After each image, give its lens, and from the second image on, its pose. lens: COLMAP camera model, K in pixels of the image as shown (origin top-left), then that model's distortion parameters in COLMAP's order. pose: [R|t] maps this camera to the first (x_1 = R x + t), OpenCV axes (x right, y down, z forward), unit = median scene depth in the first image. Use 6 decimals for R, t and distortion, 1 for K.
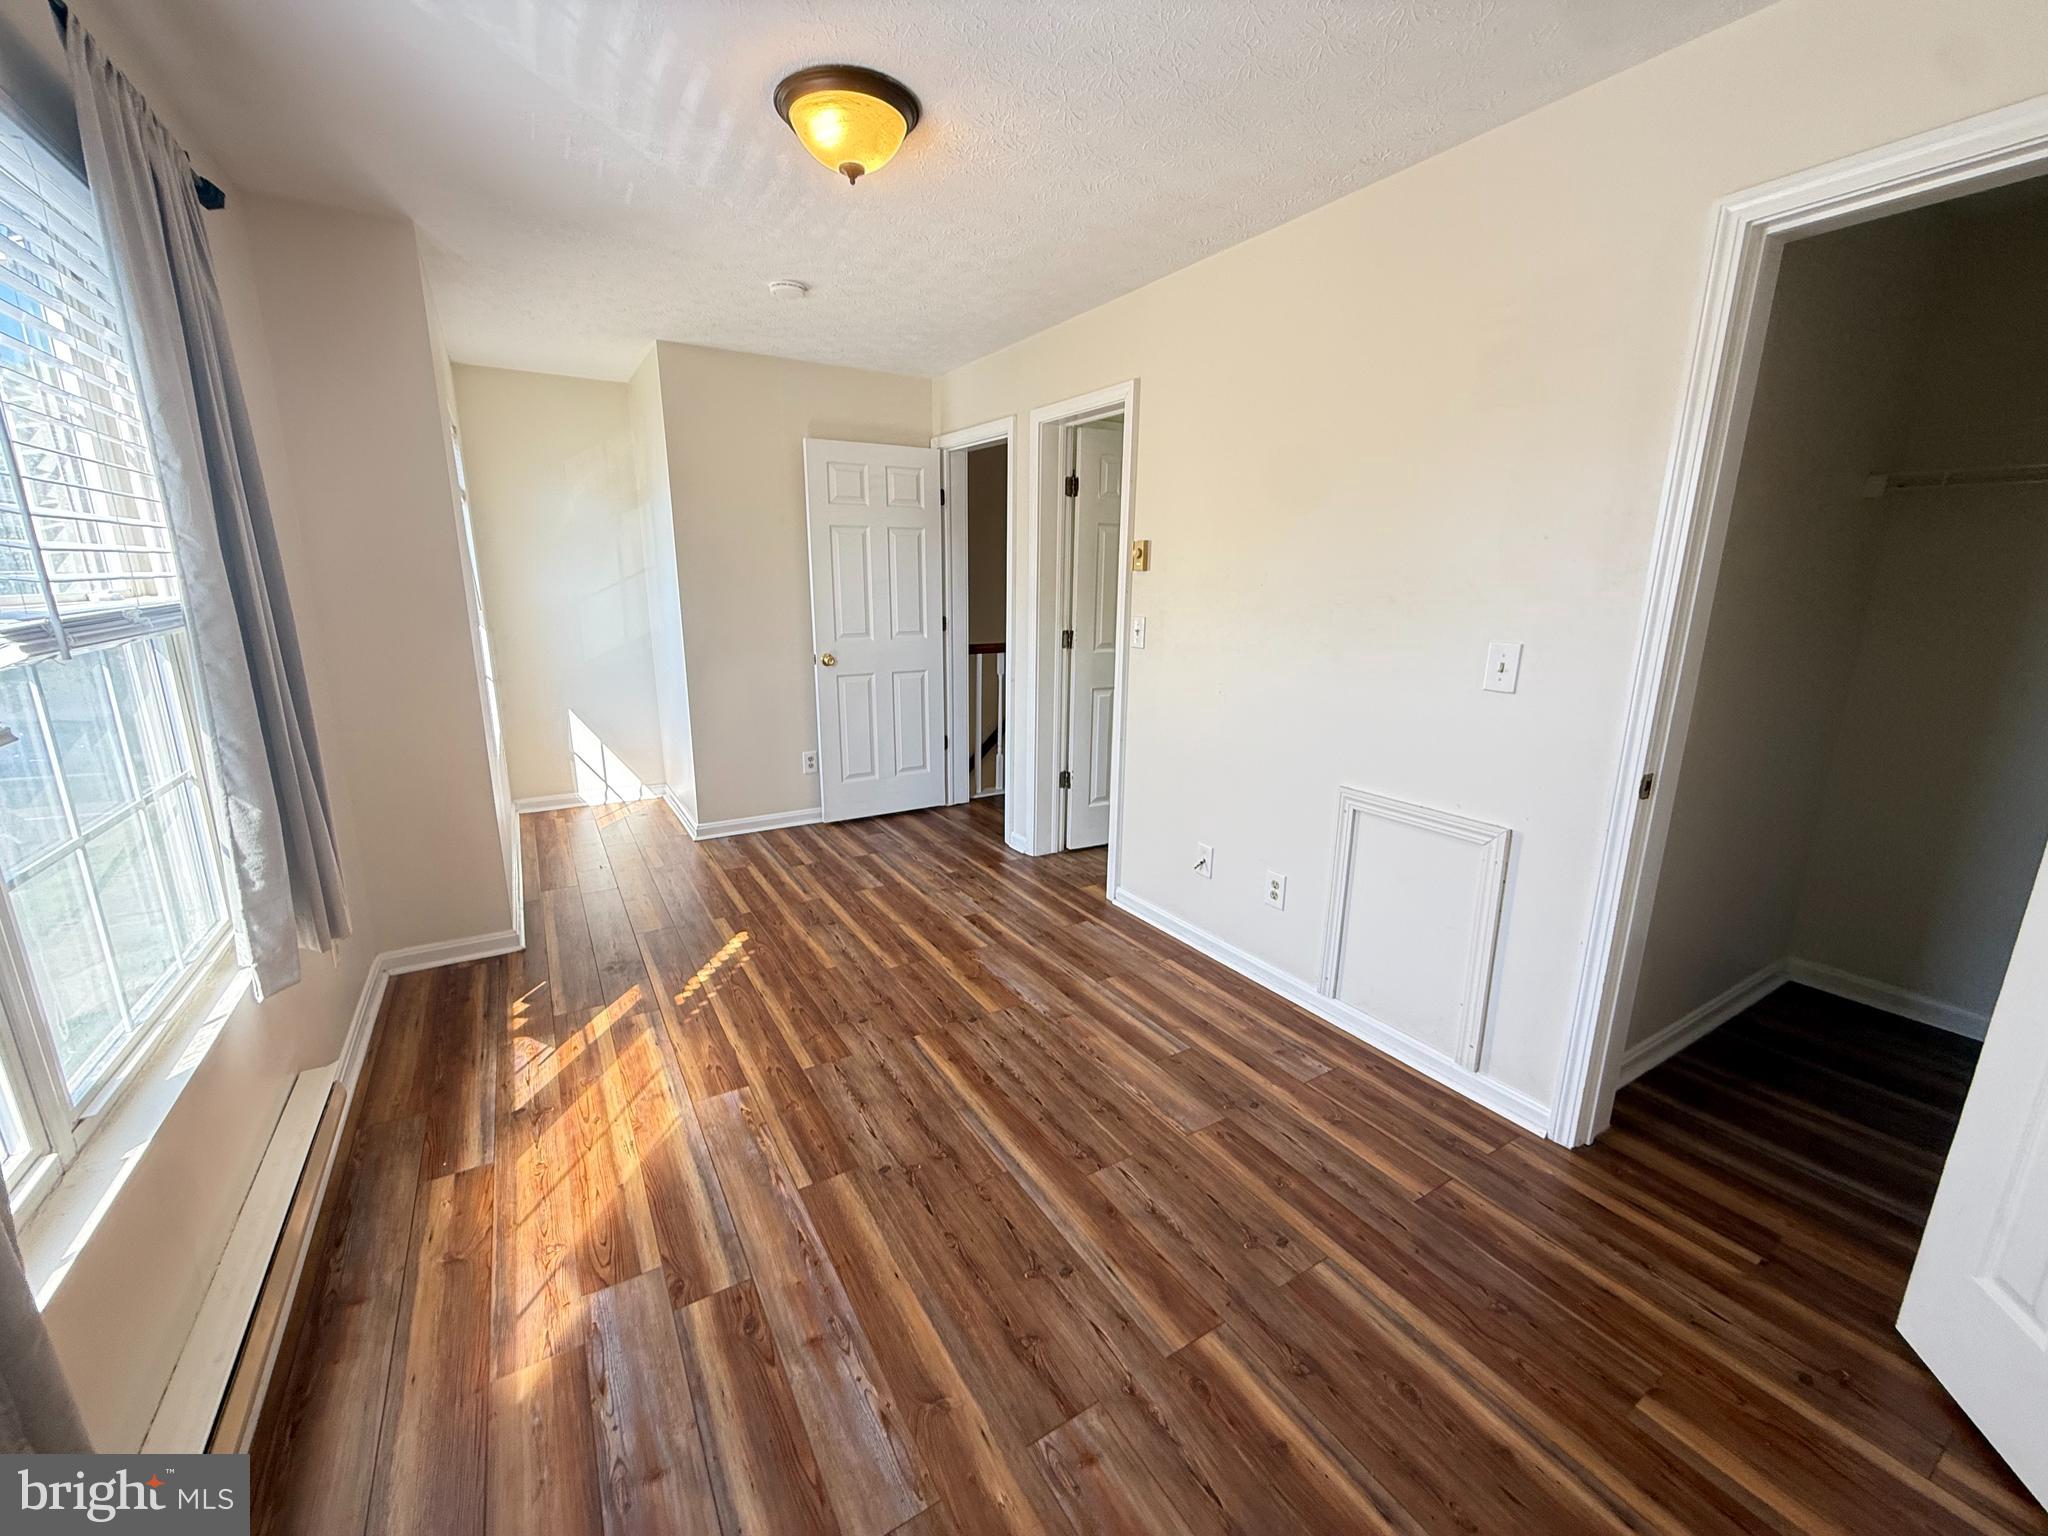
lens RADIAL K [[818.9, 0, 1020.6], [0, 818.9, 775.1], [0, 0, 1]] dist [-0.000290, 0.000038]
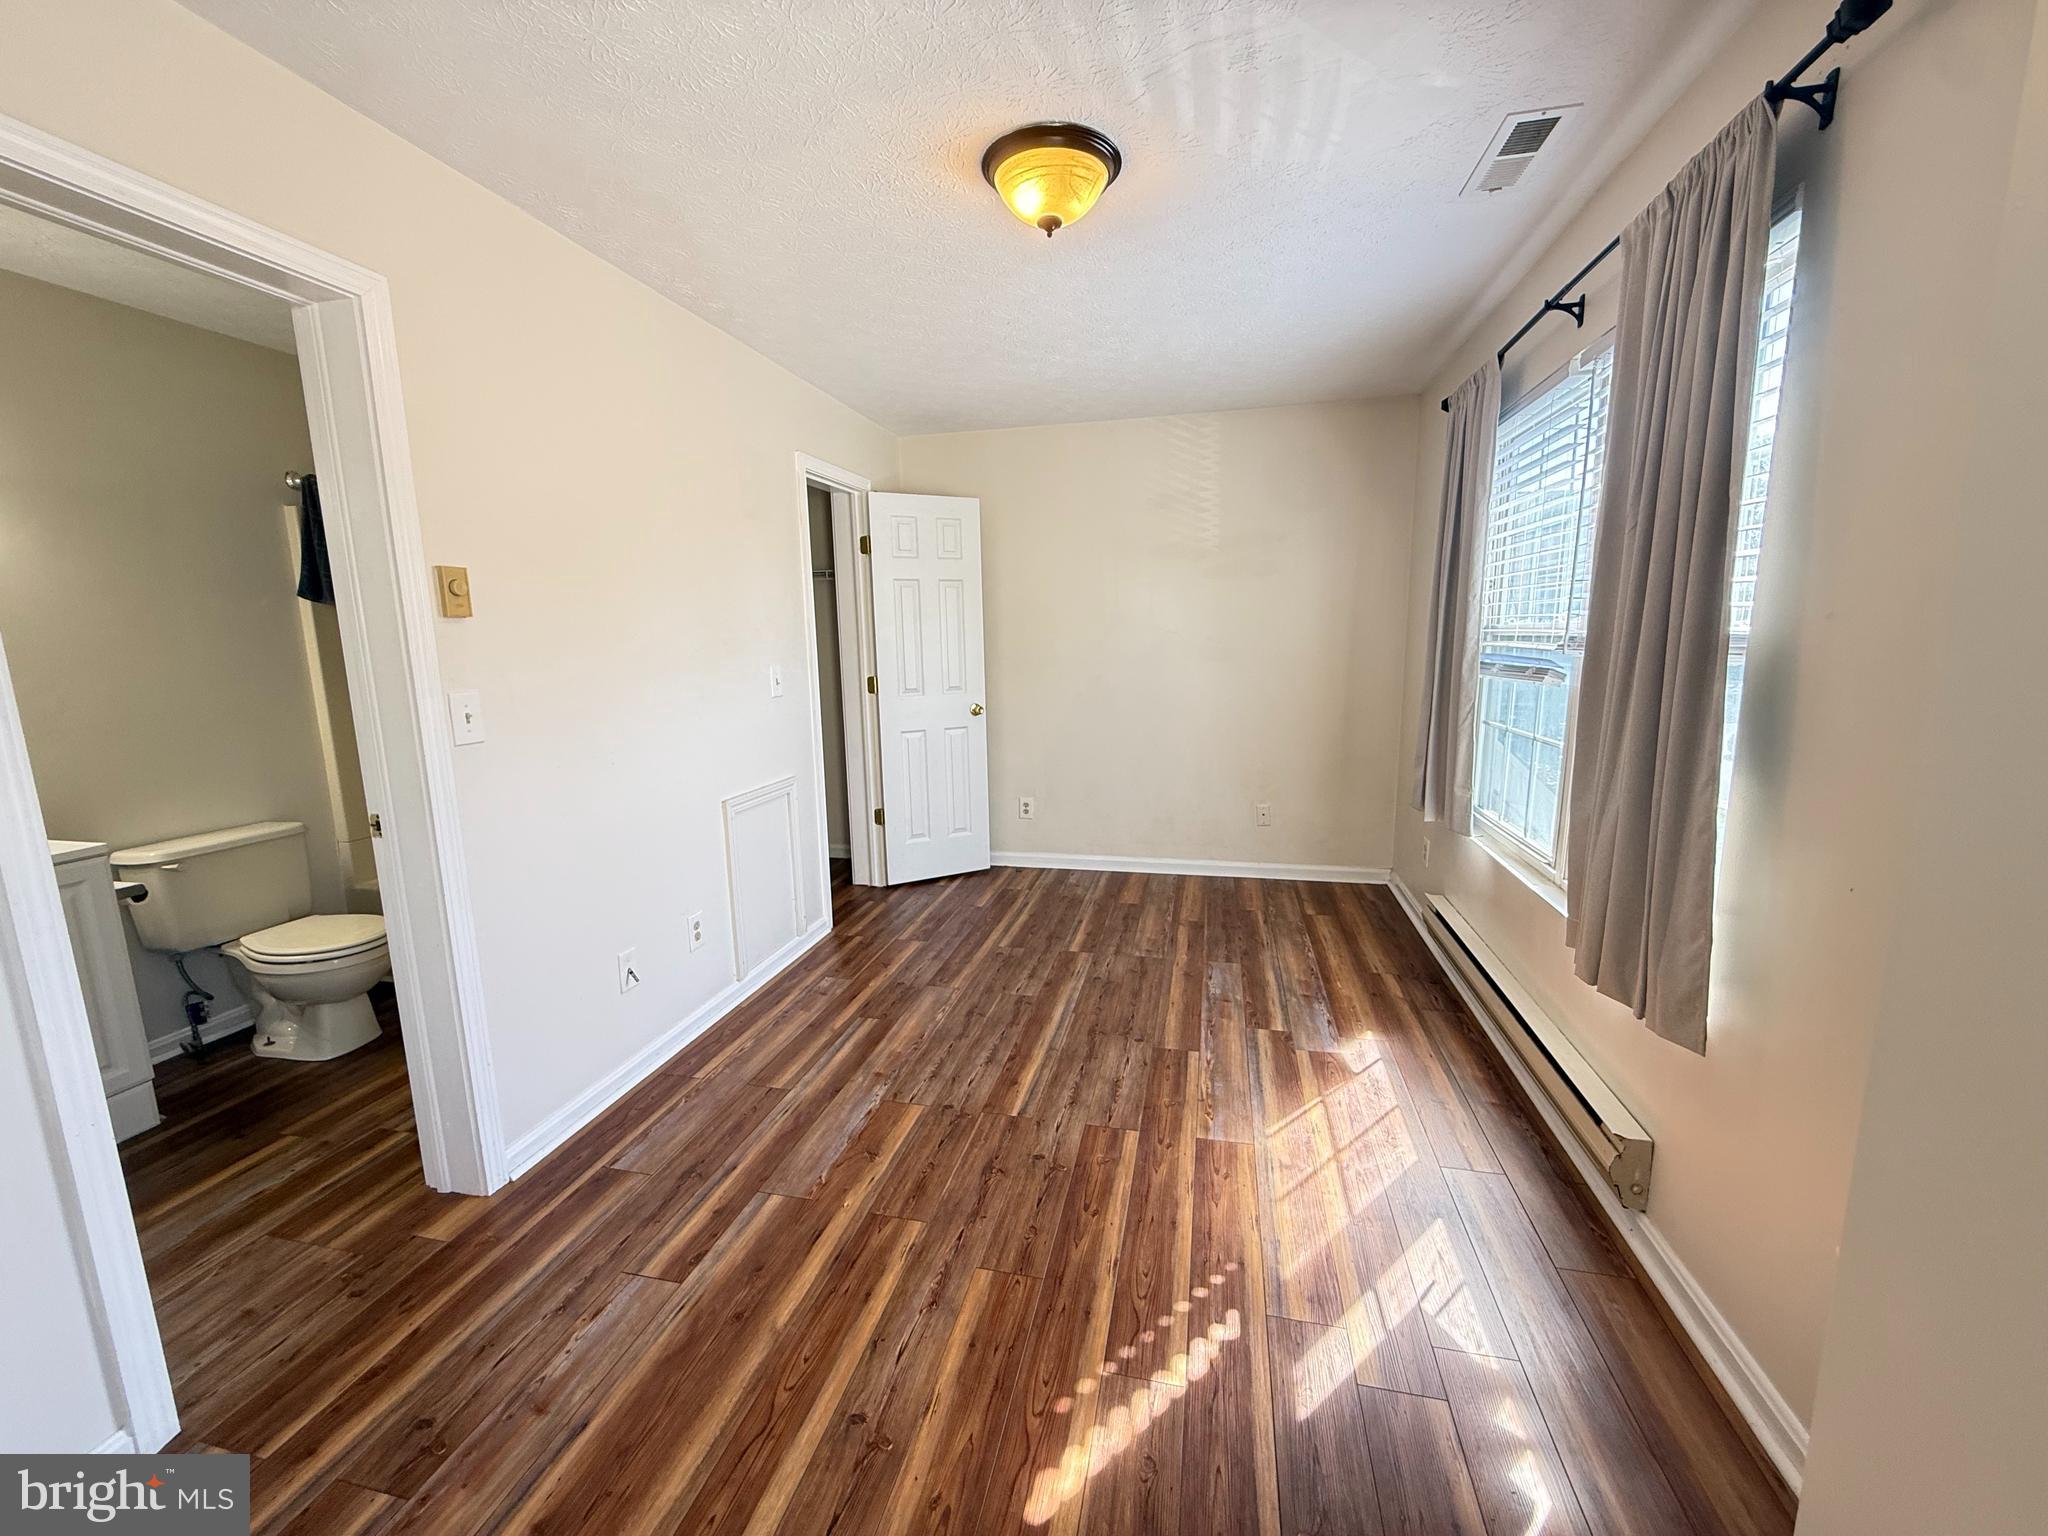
lens RADIAL K [[818.9, 0, 1022.1], [0, 818.9, 770.6], [0, 0, 1]] dist [-0.000290, 0.000038]
pose [[-0.713970, -0.111473, 0.691246, -0.757939], [0.176840, 0.926530, 0.332069, -0.357416], [-0.677477, 0.359327, -0.641801, 1.511021]]
